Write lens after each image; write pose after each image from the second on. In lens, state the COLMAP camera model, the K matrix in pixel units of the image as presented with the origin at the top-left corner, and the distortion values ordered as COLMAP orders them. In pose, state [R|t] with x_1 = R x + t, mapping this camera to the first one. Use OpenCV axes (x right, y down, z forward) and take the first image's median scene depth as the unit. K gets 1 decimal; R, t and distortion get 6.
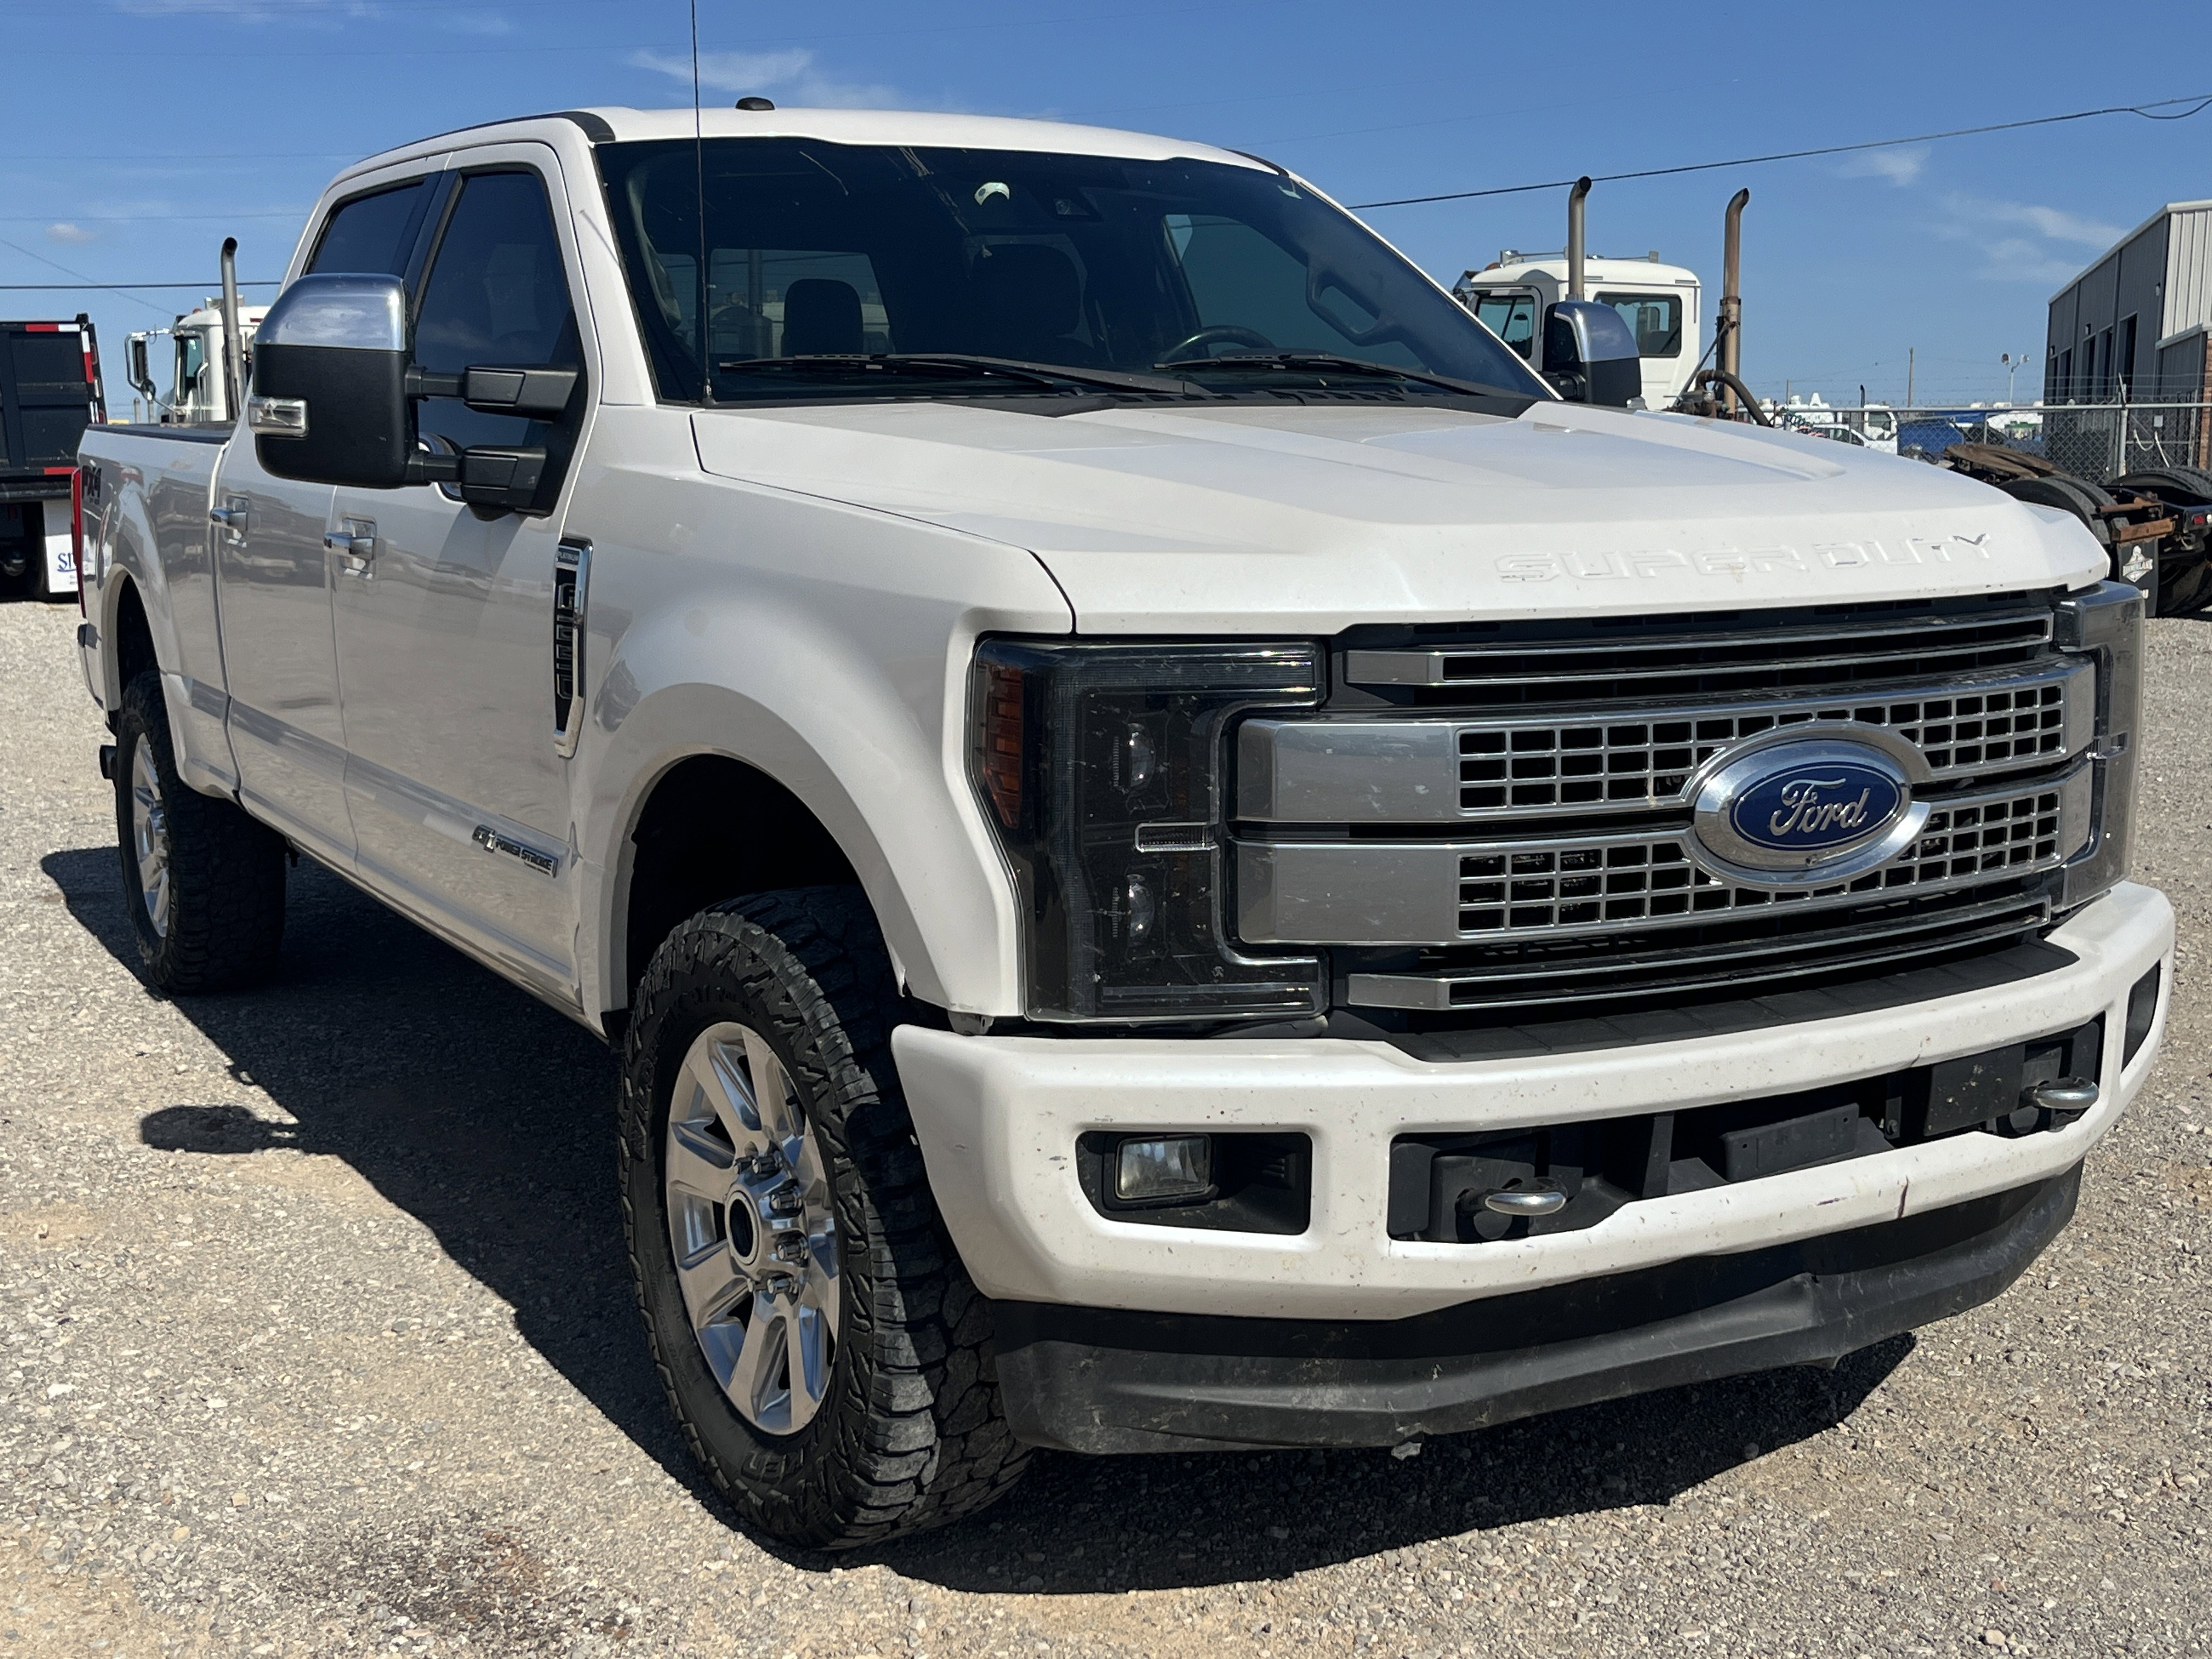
lens RADIAL K [[2610.2, 0, 1101.3], [0, 2610.2, 815.5], [0, 0, 1]] dist [0.077210, 0.000000]
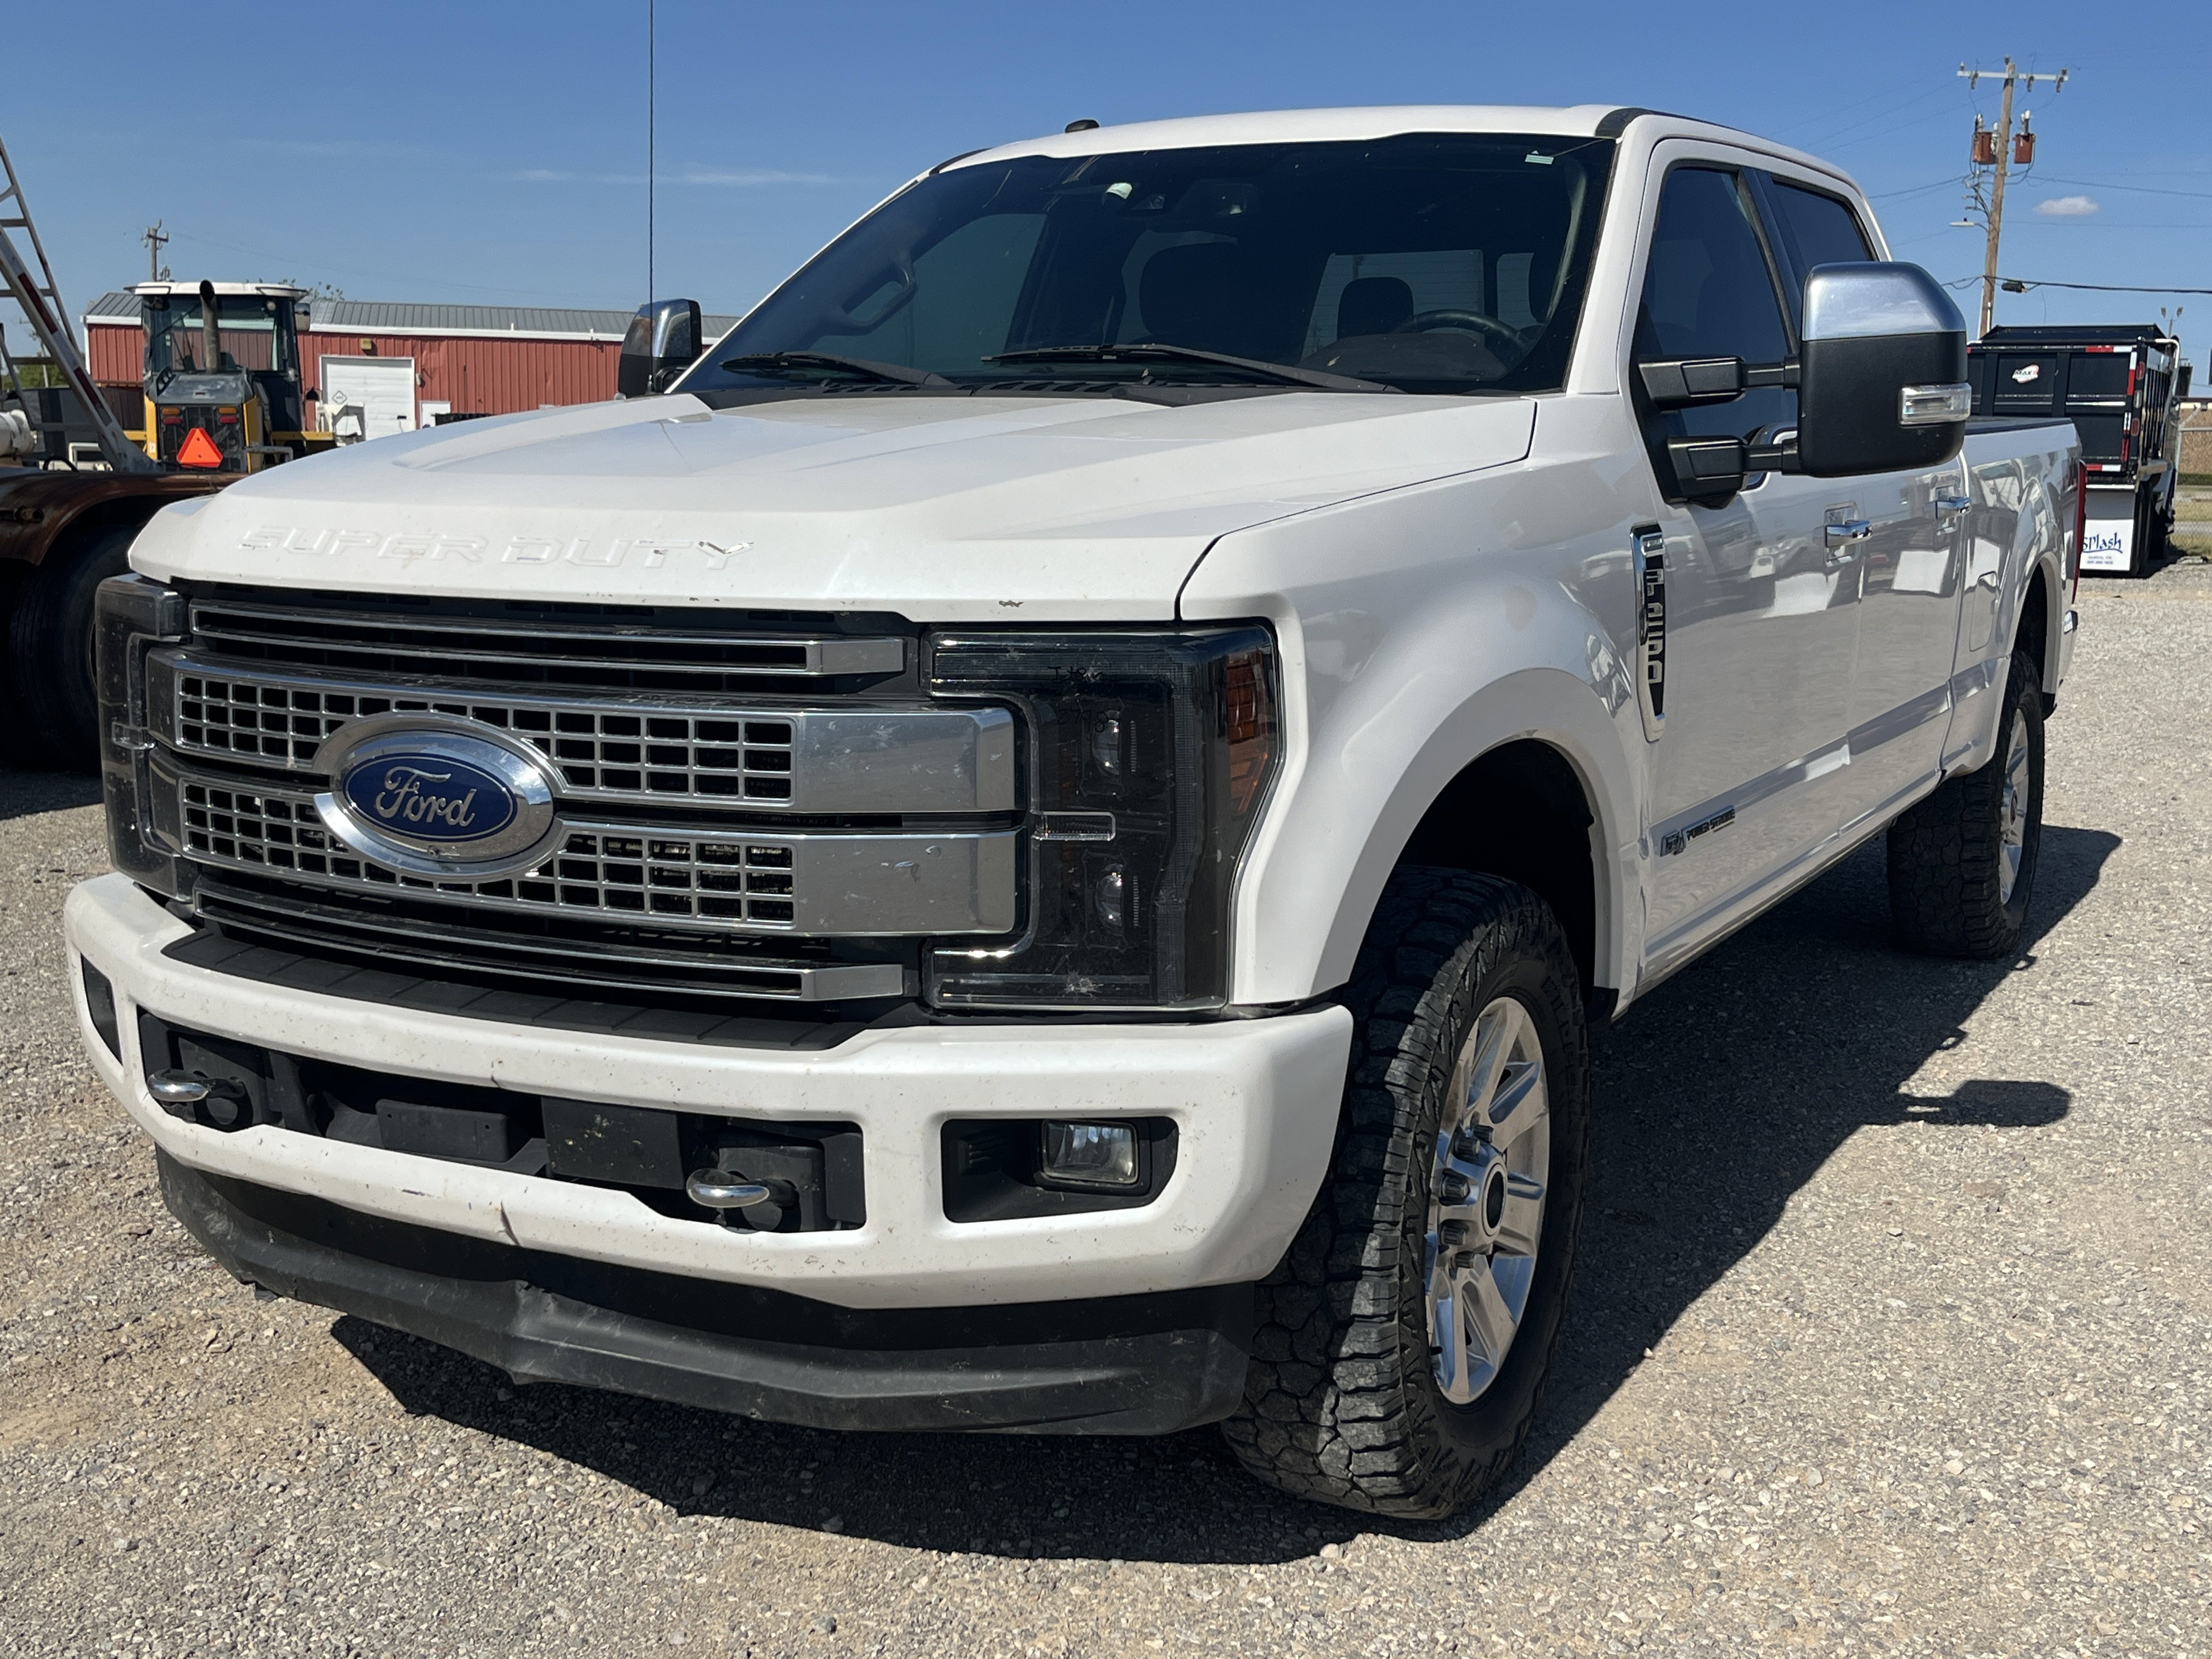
lens RADIAL K [[2452.1, 0, 1108.8], [0, 2452.1, 840.1], [0, 0, 1]] dist [0.066357, 0.000000]
pose [[0.506187, 0.150786, -0.849139, 1.205854], [-0.135337, 0.986286, 0.094463, -0.111369], [0.851738, 0.067104, 0.519653, 0.739633]]
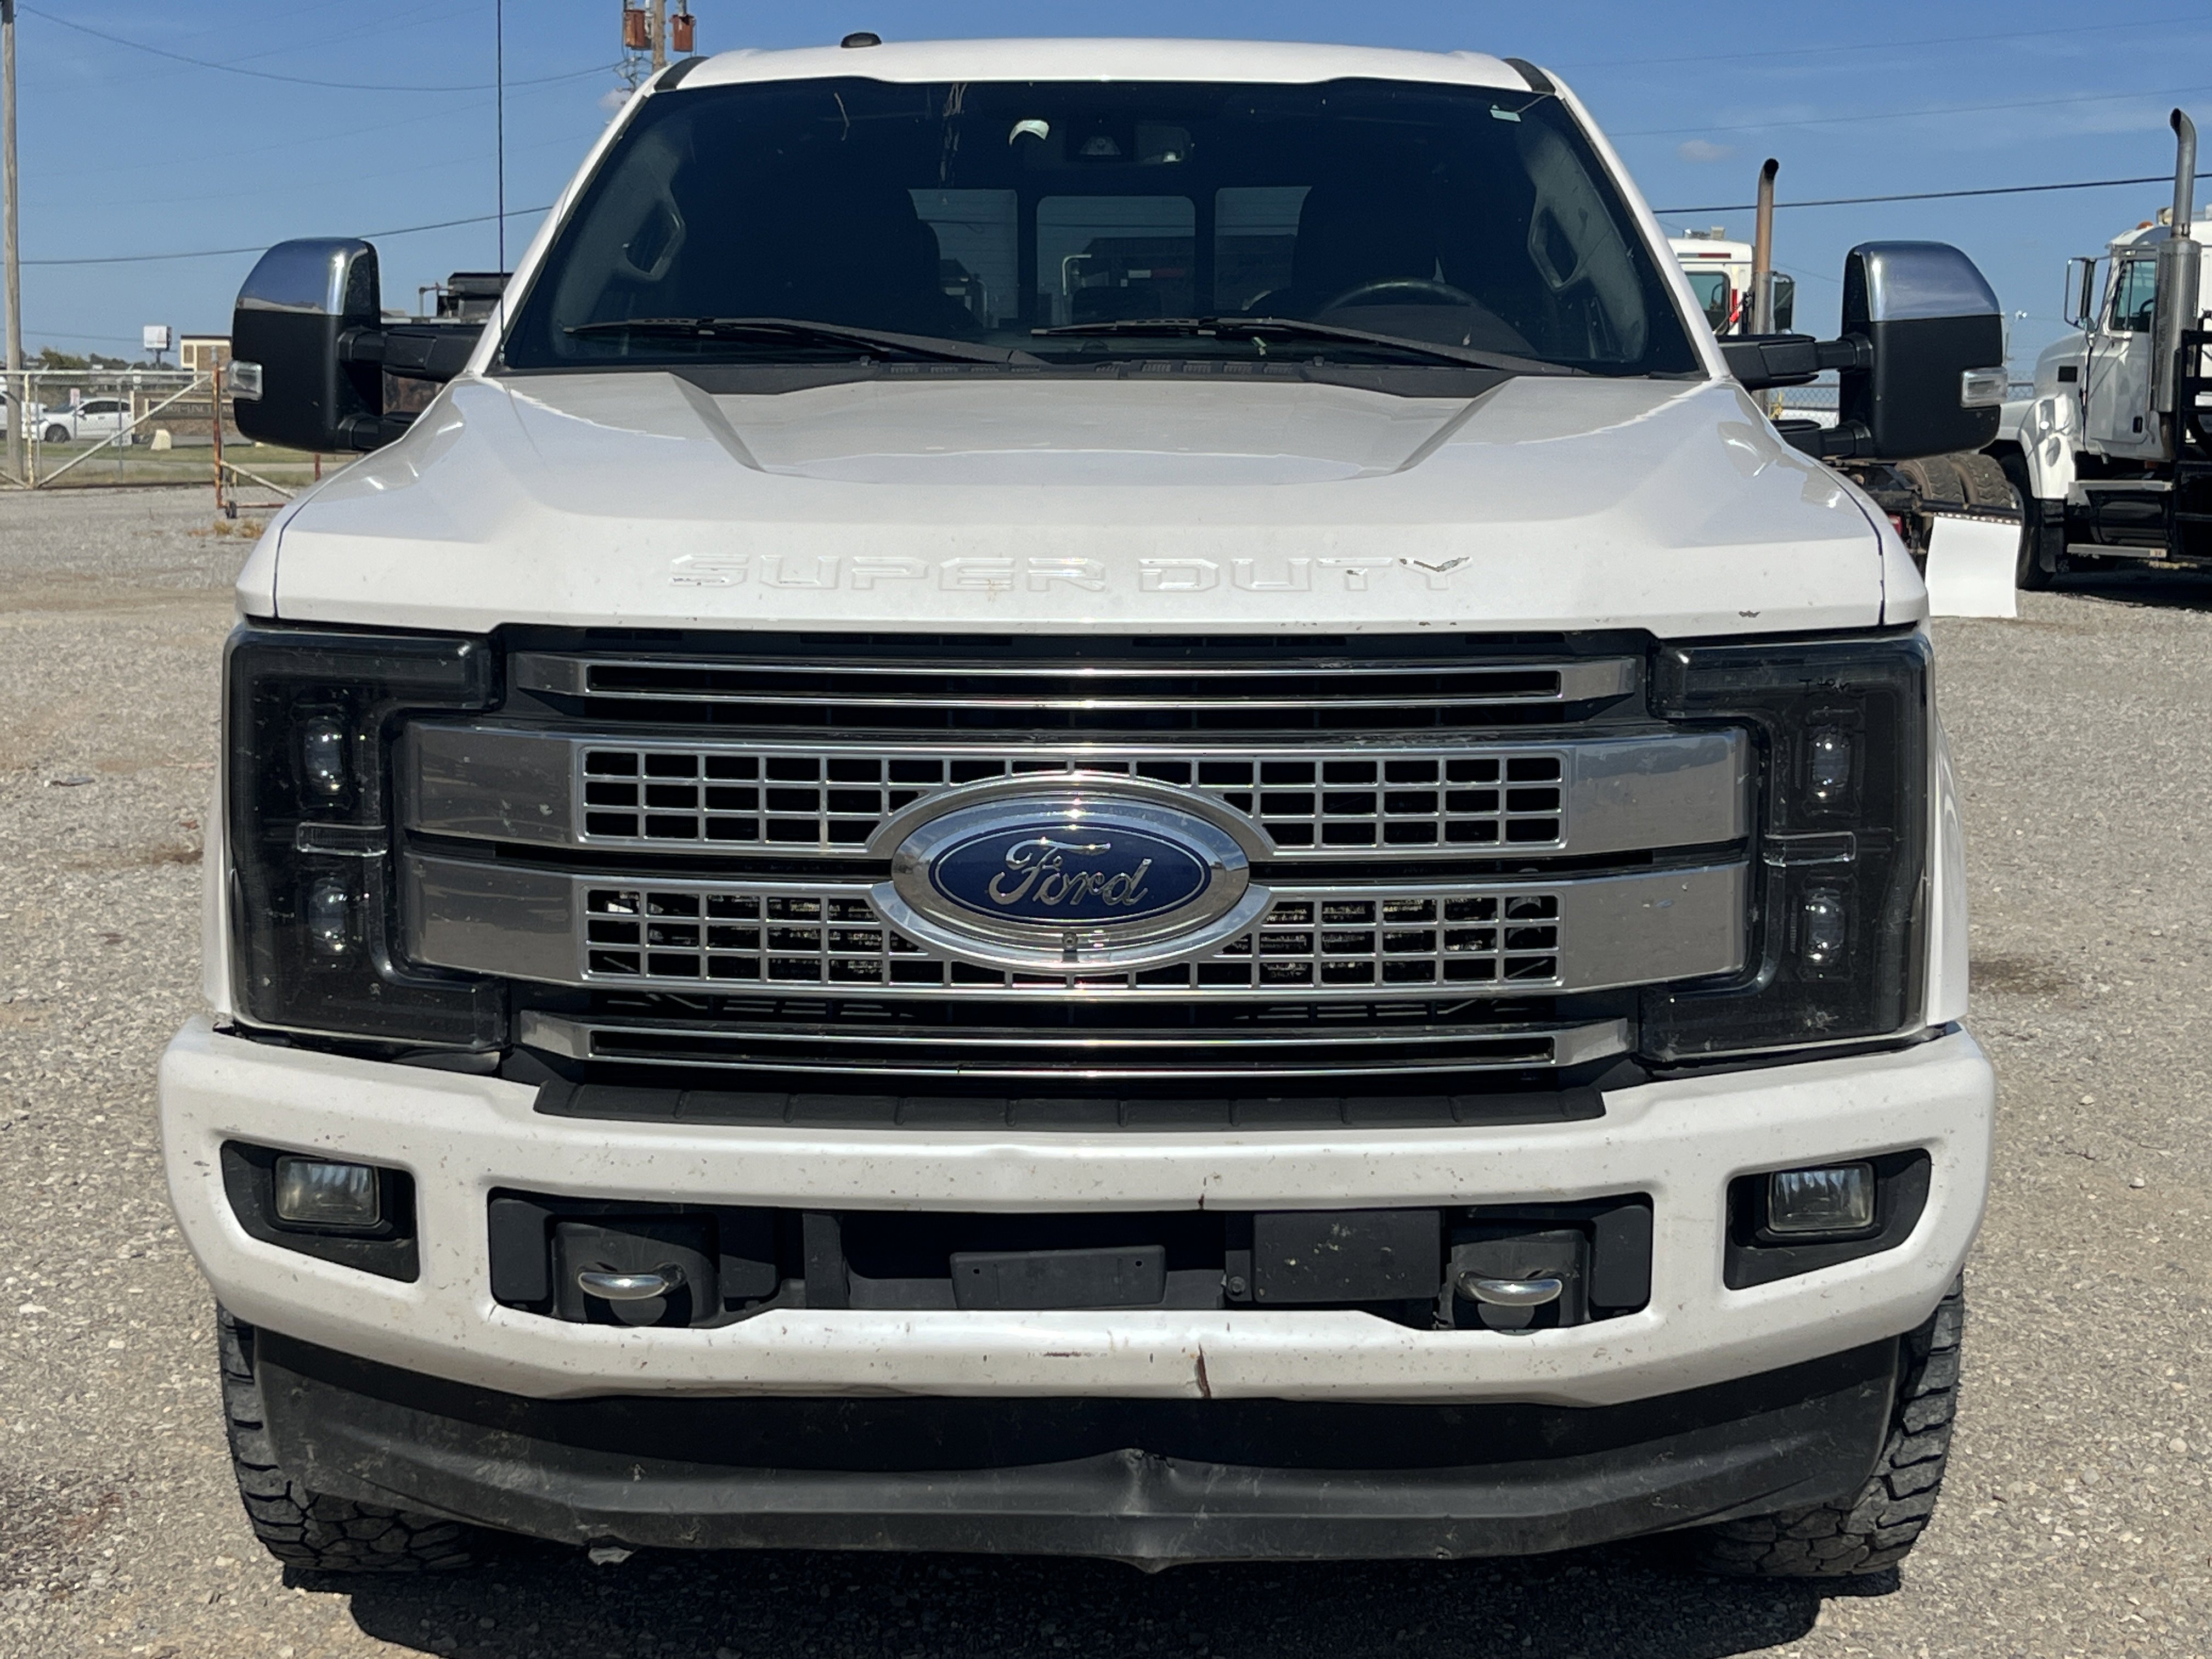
lens RADIAL K [[3267.2, 0, 1105.9], [0, 3267.2, 829.6], [0, 0, 1]] dist [0.076084, 0.000000]
pose [[0.856438, 0.080567, -0.509924, 0.811978], [-0.086287, 0.996192, 0.012473, -0.031791], [0.508988, 0.033318, 0.860129, 0.120199]]
